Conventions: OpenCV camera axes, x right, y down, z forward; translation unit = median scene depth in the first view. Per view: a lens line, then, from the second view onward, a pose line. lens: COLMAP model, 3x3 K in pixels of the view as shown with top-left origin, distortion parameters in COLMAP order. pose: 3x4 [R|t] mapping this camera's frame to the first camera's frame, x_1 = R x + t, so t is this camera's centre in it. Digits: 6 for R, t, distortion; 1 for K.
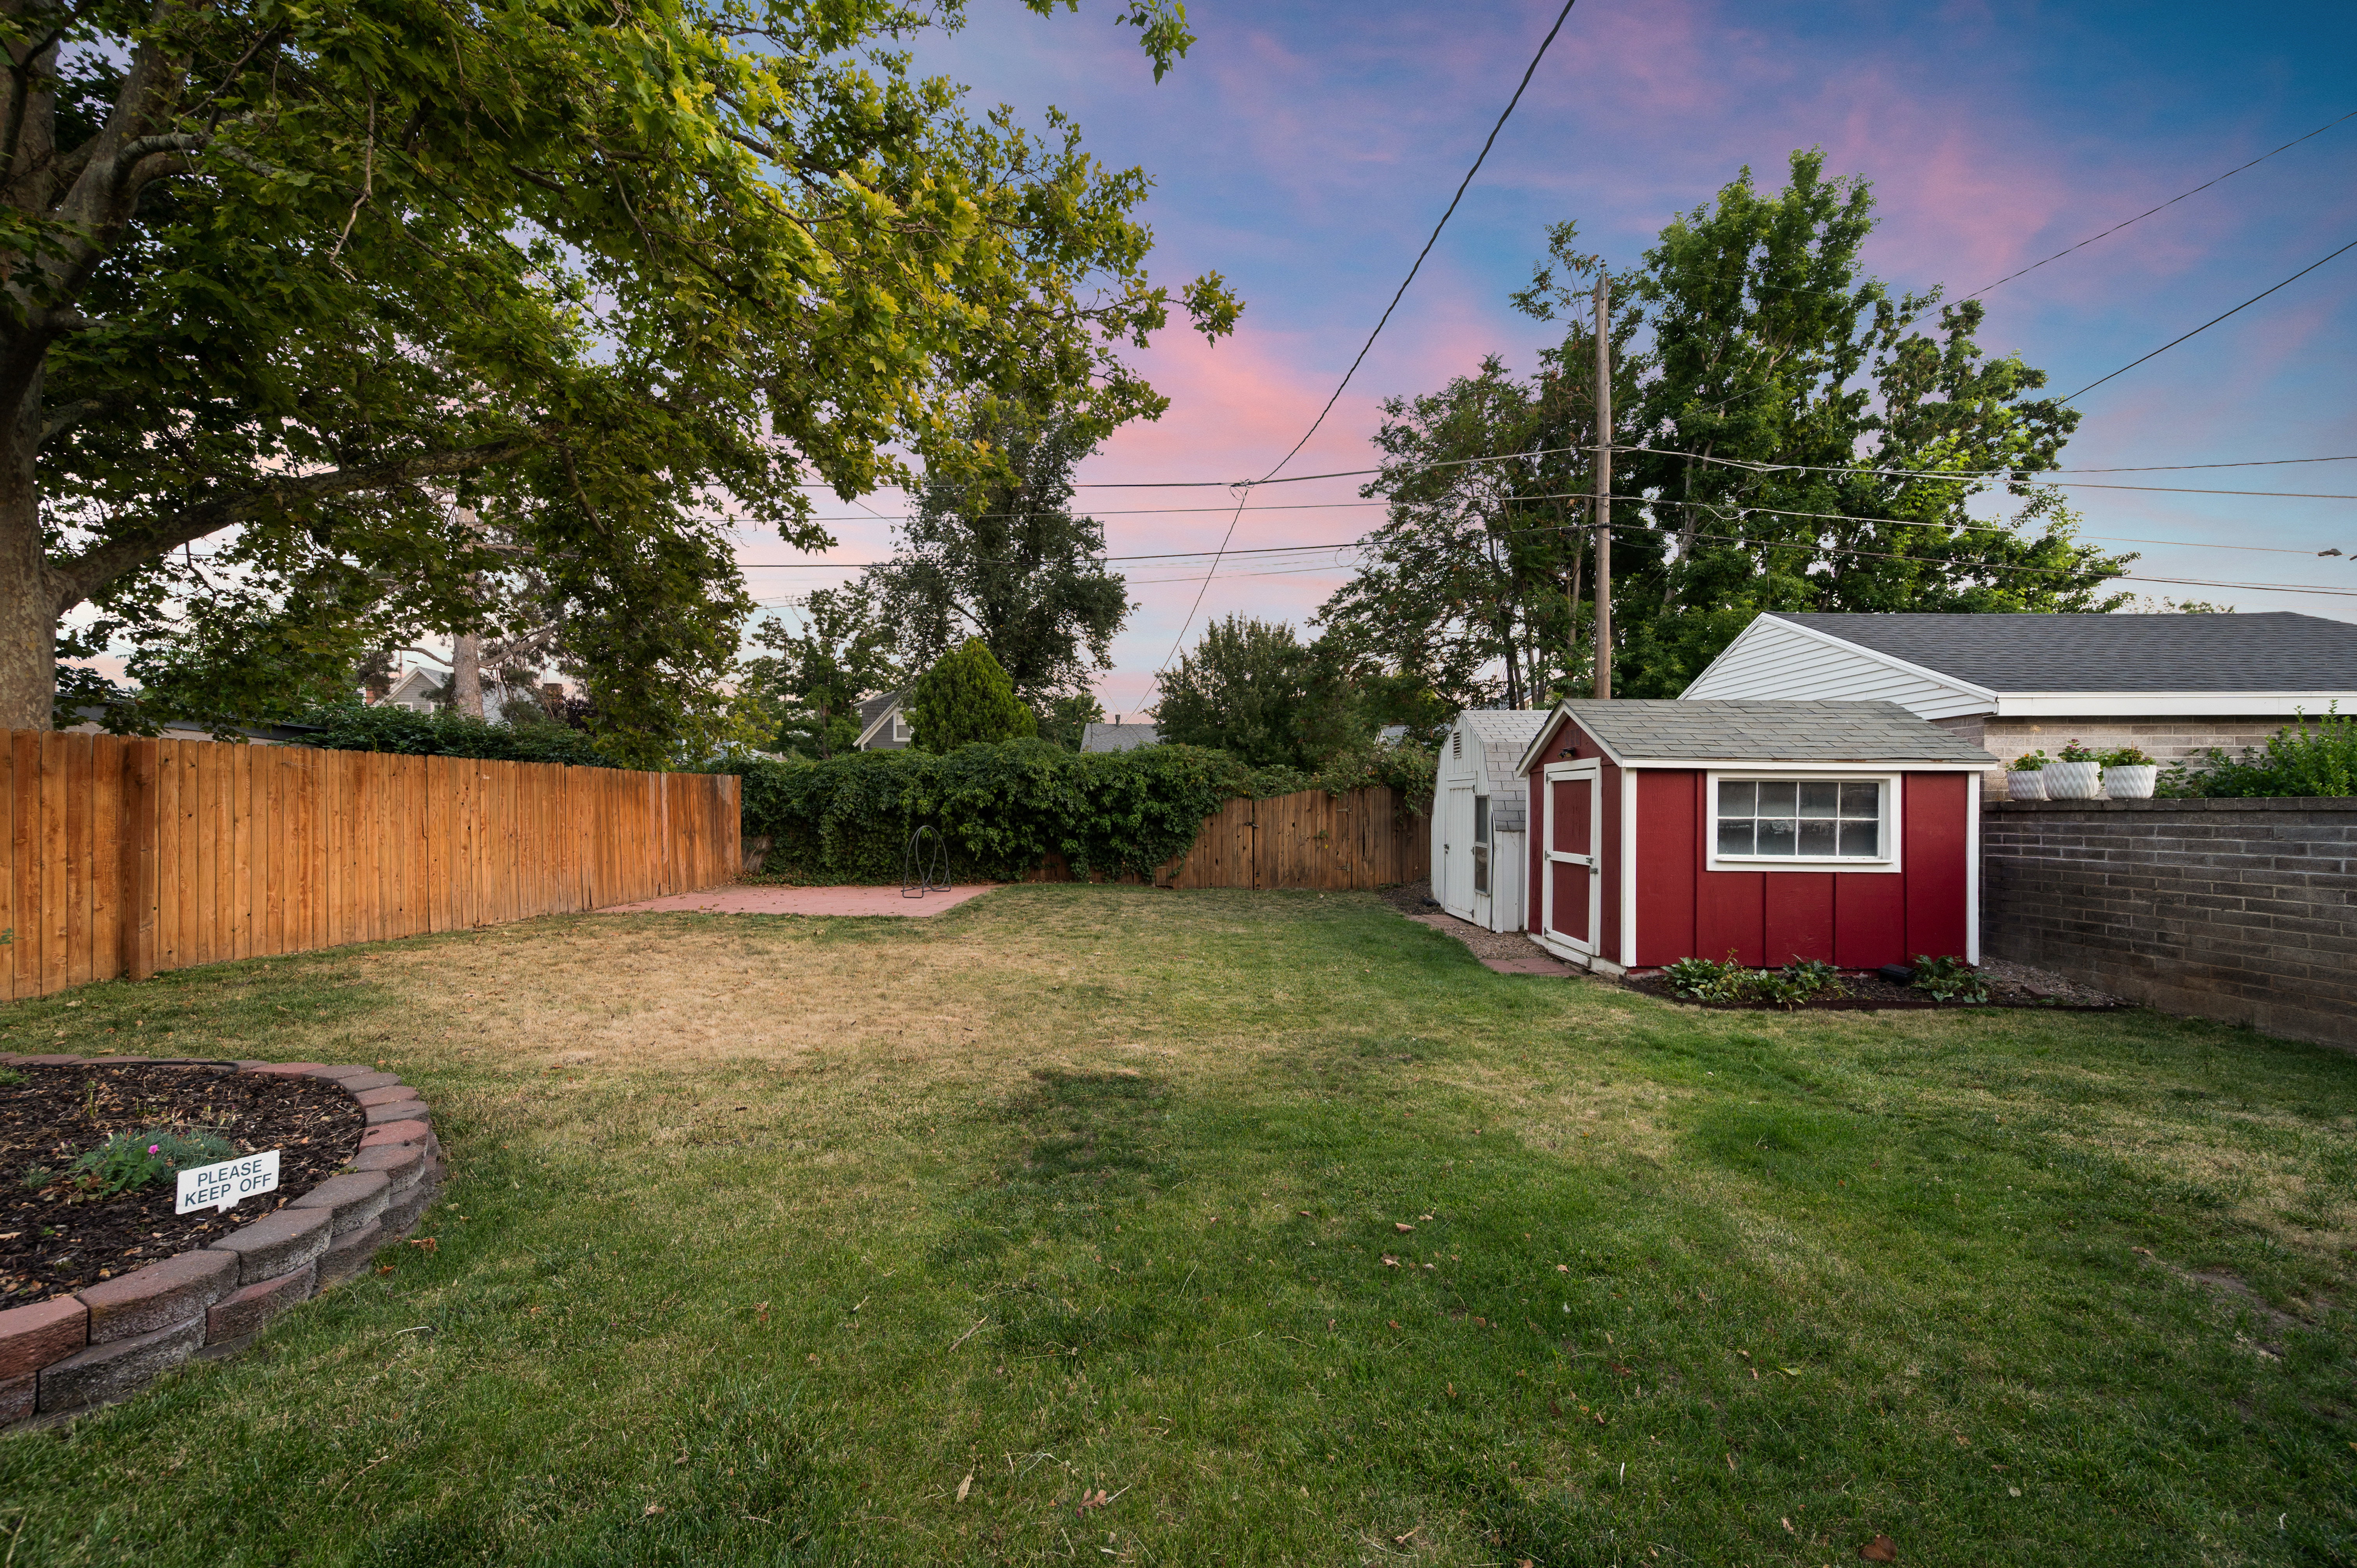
lens RADIAL K [[965.3, 0, 1186.9], [0, 965.3, 813.4], [0, 0, 1]] dist [0.001001, 0.000173]
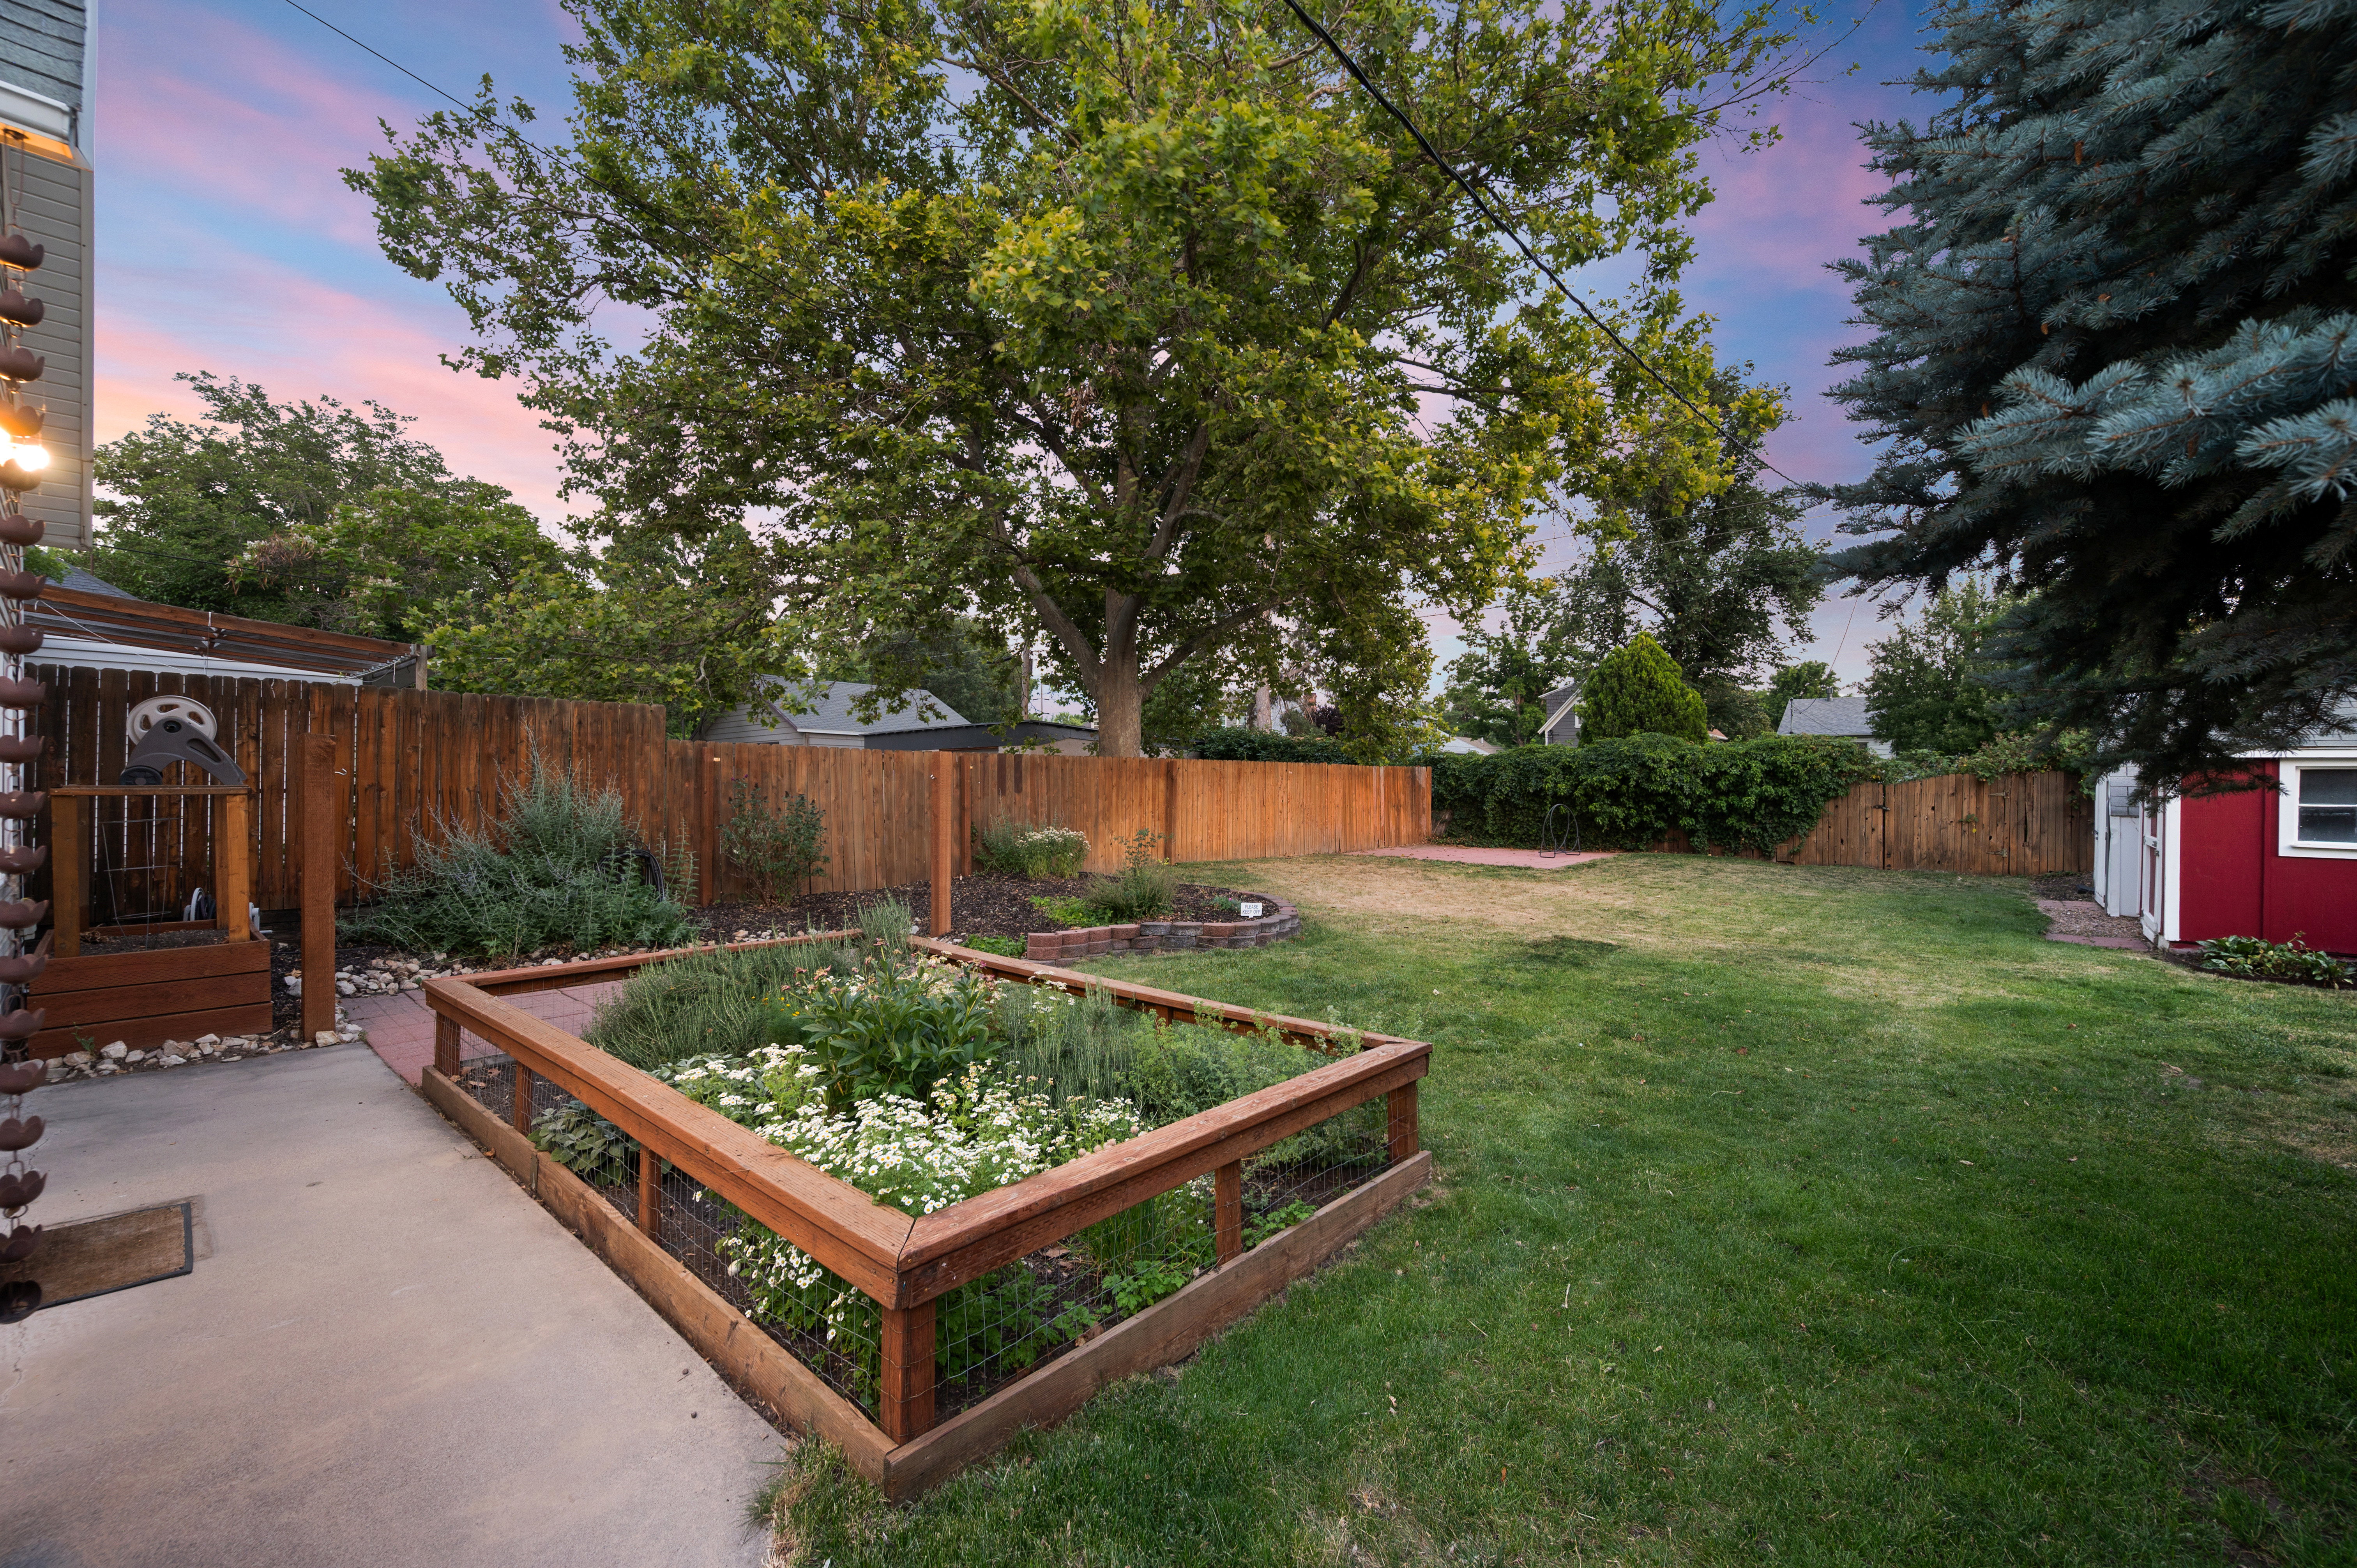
lens RADIAL K [[965.3, 0, 1186.9], [0, 965.3, 813.4], [0, 0, 1]] dist [0.001001, 0.000173]
pose [[0.764455, 0.020106, -0.644363, 0.170481], [-0.006904, 0.999712, 0.023003, -0.001071], [0.644640, -0.013136, 0.764374, -0.300572]]
